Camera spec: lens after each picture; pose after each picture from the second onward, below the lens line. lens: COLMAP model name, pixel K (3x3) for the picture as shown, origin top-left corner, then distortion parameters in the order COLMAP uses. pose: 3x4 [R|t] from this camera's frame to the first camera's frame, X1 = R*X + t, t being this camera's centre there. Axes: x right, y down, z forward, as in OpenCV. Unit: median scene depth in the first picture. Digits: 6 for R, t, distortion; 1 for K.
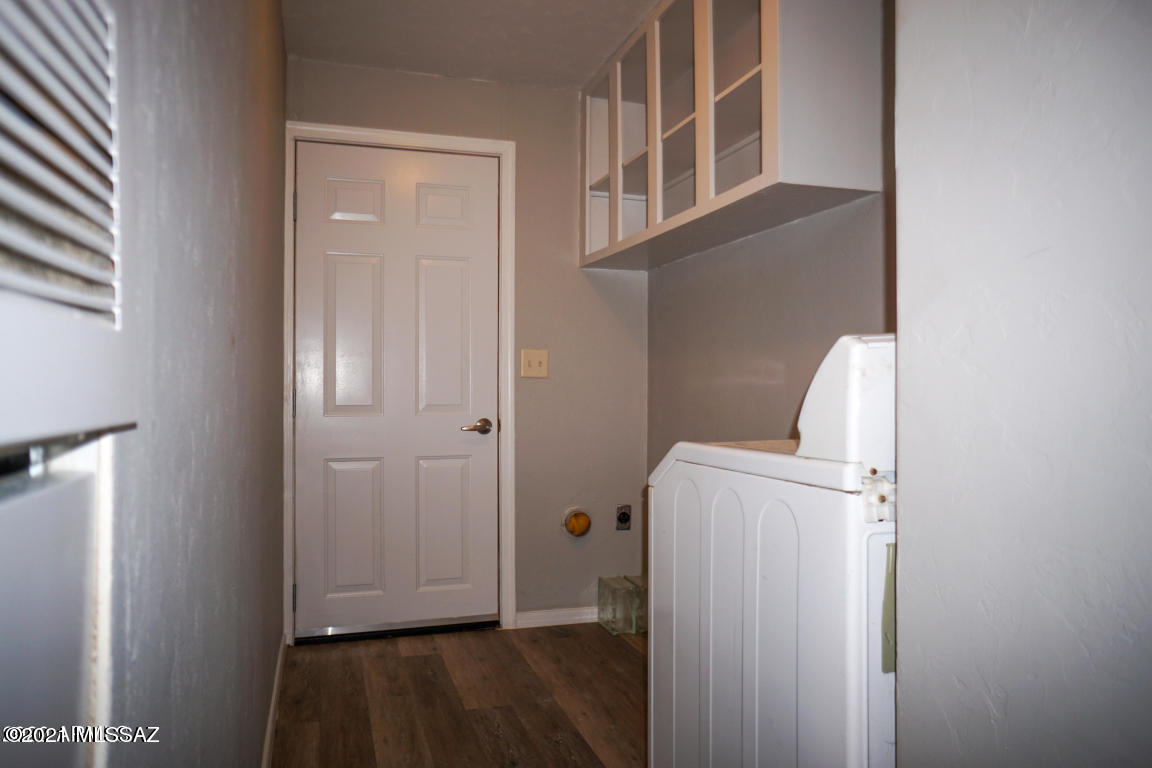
lens RADIAL K [[778.6, 0, 568.6], [0, 778.6, 381.8], [0, 0, 1]] dist [-0.066873, 0.075091]
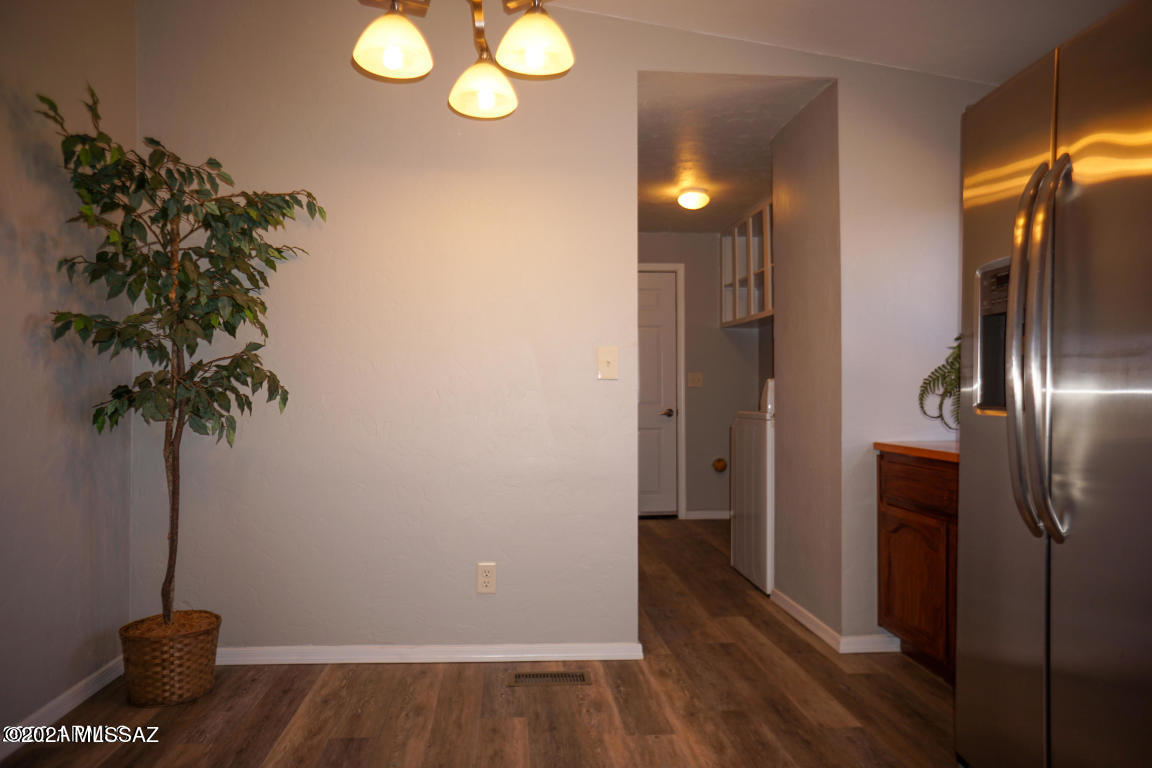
lens RADIAL K [[778.6, 0, 568.6], [0, 778.6, 381.8], [0, 0, 1]] dist [-0.066873, 0.075091]
pose [[0.973470, -0.006987, -0.228710, 0.089025], [0.005654, 0.999963, -0.006486, -0.008801], [0.228746, 0.005021, 0.973473, -0.928115]]
